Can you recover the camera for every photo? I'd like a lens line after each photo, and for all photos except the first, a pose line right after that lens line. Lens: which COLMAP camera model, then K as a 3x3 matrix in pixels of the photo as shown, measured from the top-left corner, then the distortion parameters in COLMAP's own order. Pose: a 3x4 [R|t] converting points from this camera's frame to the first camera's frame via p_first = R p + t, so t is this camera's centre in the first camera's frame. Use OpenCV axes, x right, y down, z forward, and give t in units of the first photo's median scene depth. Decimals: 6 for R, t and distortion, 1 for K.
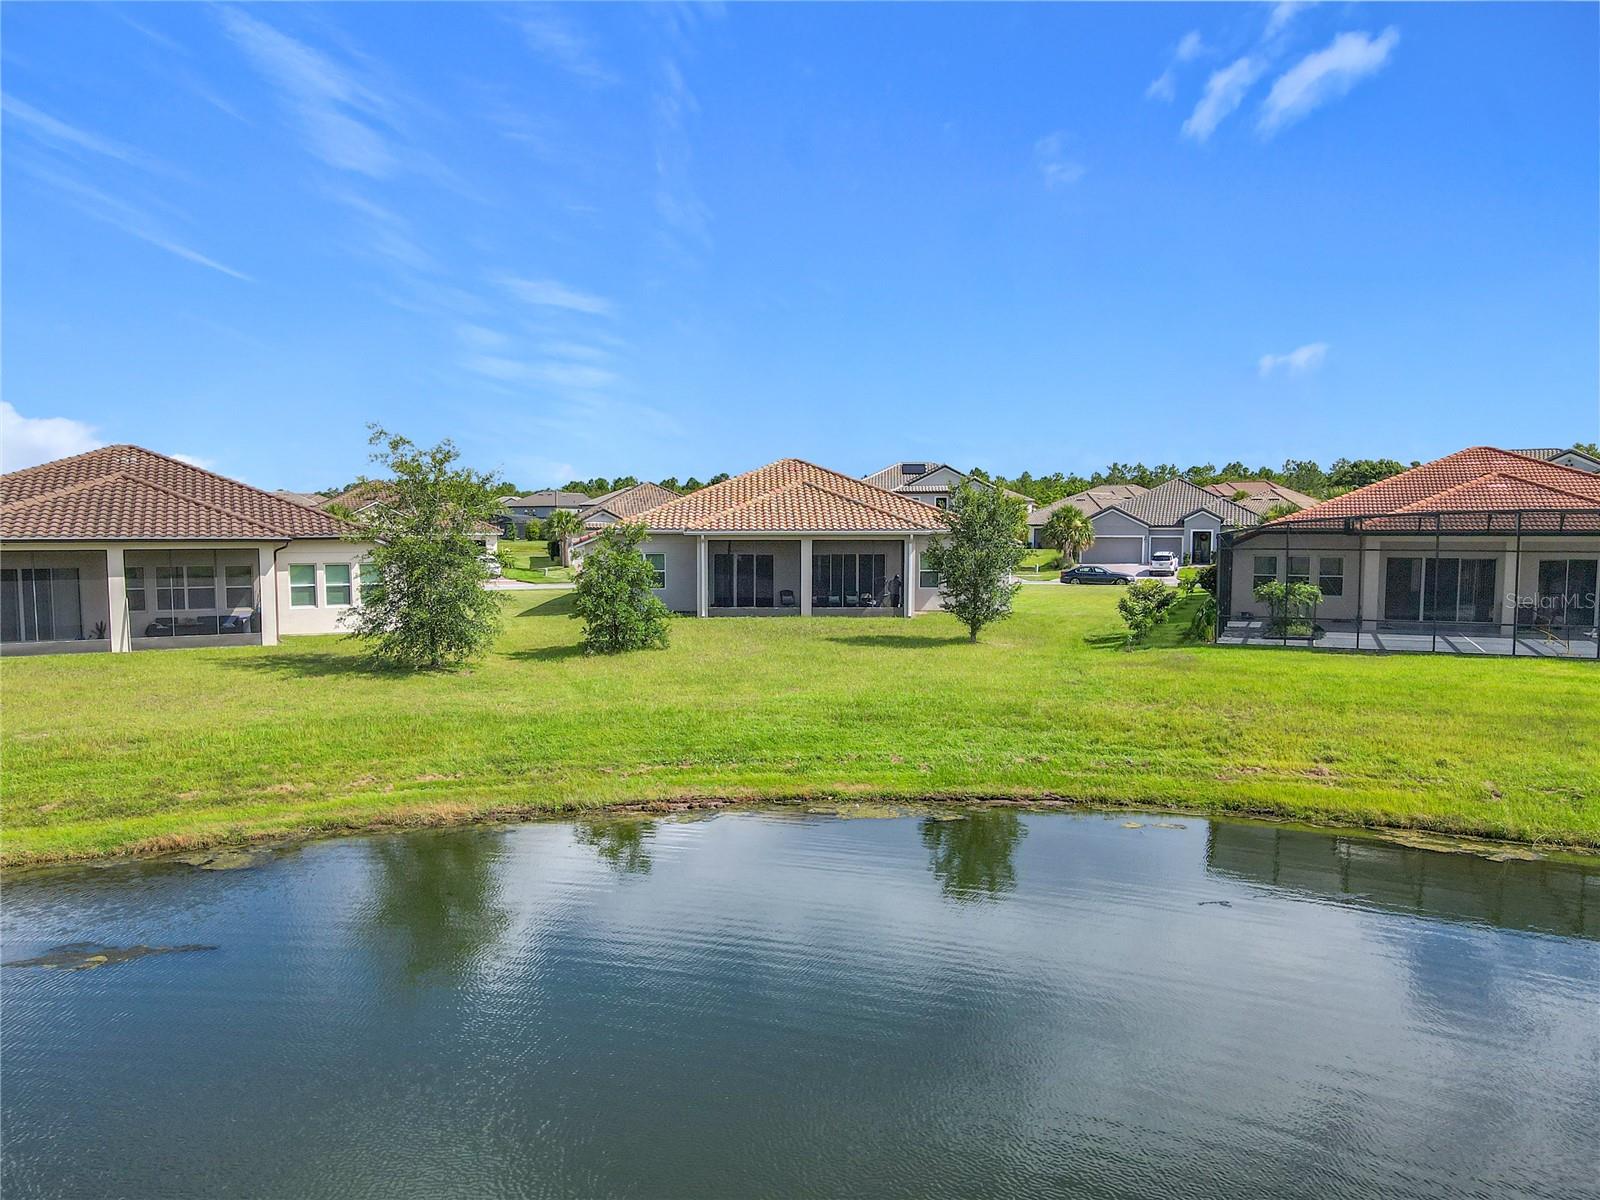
lens RADIAL K [[1158.9, 0, 792.0], [0, 1158.9, 645.4], [0, 0, 1]] dist [-0.000156, 0.027248]
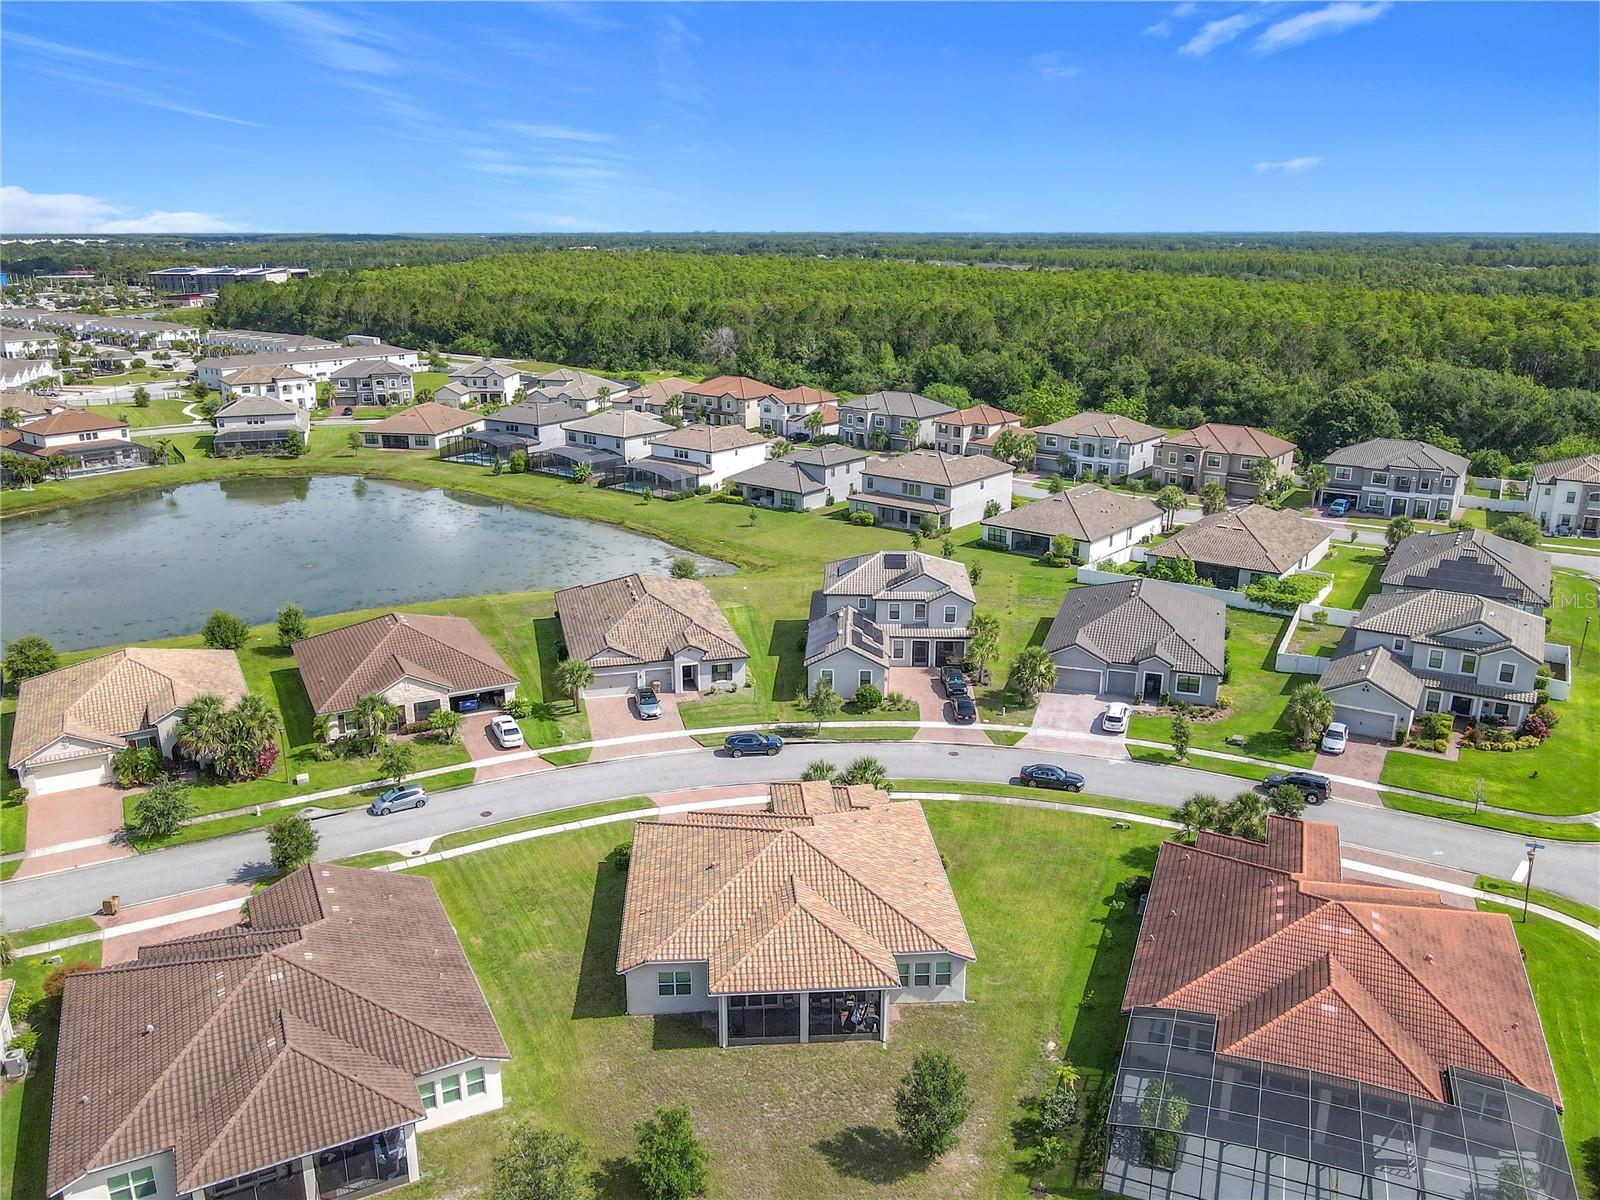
lens RADIAL K [[1184.7, 0, 791.3], [0, 1184.7, 677.1], [0, 0, 1]] dist [-0.015182, 0.009704]
pose [[0.999835, -0.009689, 0.015335, -0.009218], [0.005669, 0.969961, 0.243193, -0.371266], [-0.017230, -0.243067, 0.969857, -0.087507]]
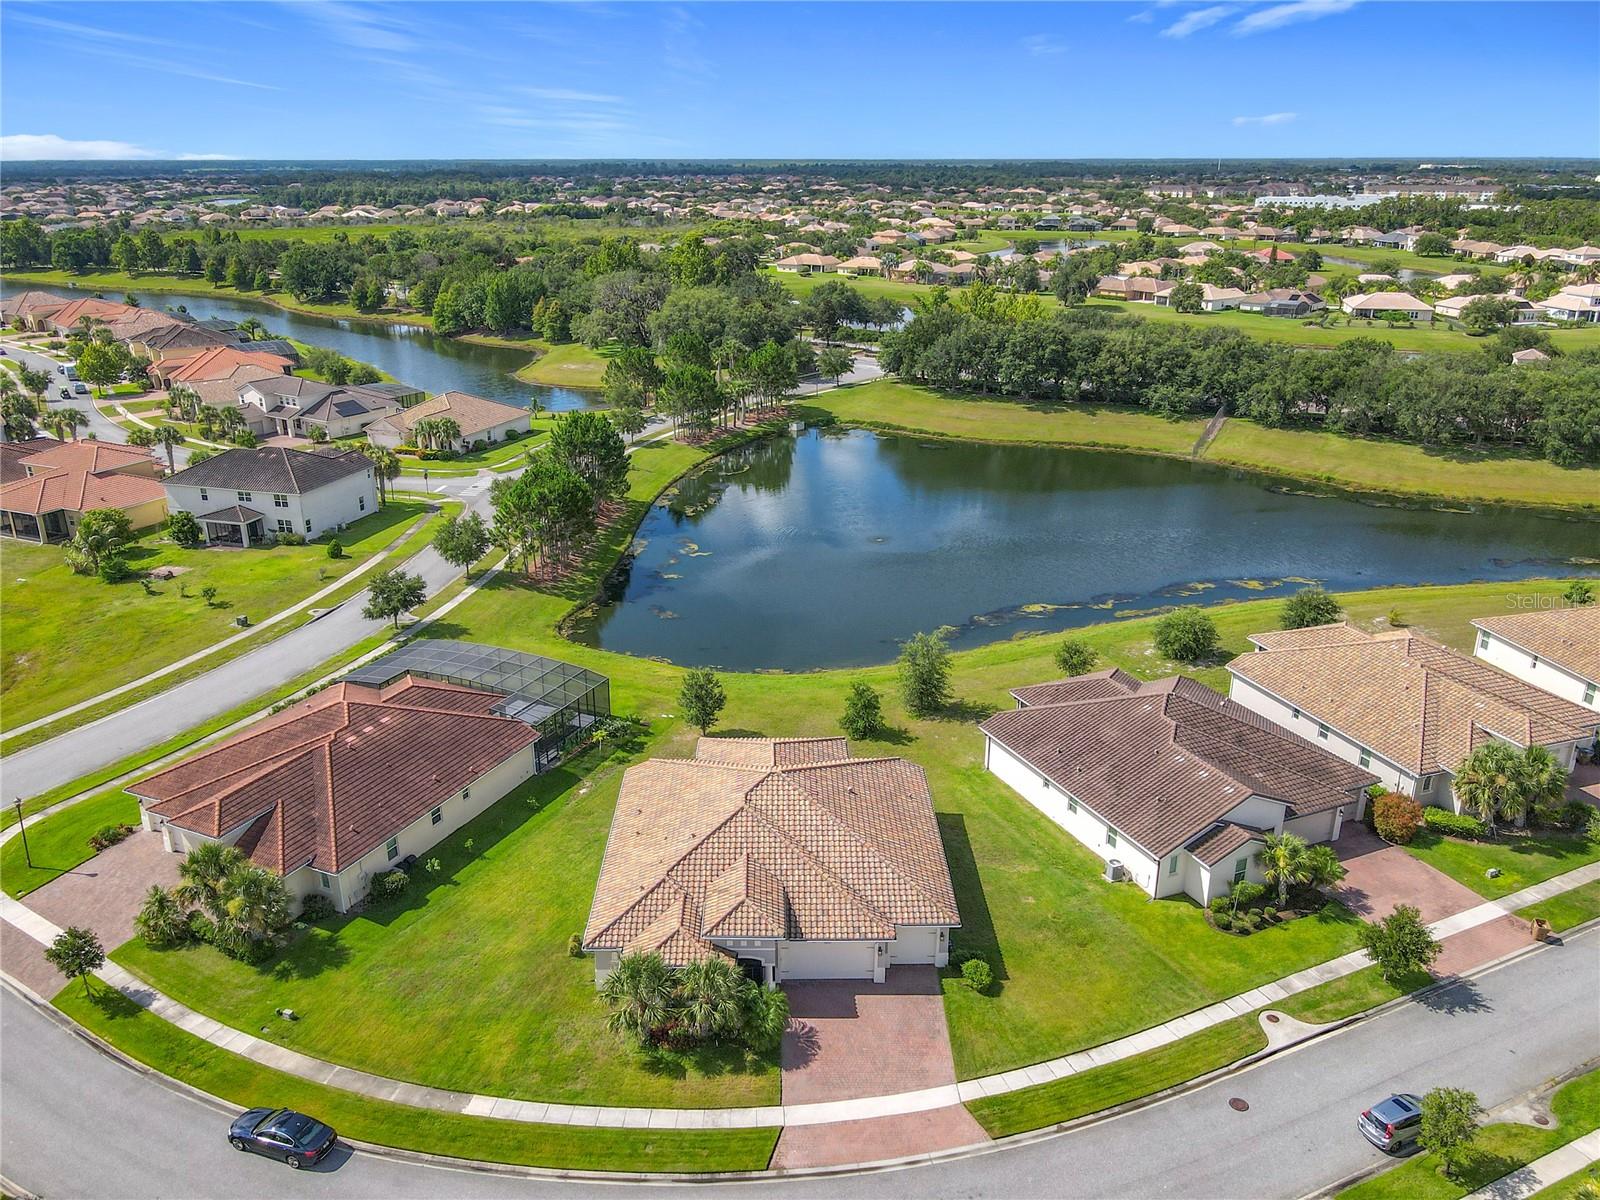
lens RADIAL K [[1233.3, 0, 794.4], [0, 1233.3, 598.7], [0, 0, 1]] dist [-0.007868, 0.020452]
pose [[-0.999642, -0.011146, 0.024335, -0.030260], [0.000832, 0.895784, 0.444489, -0.533787], [-0.026754, 0.444350, -0.895453, 1.244452]]
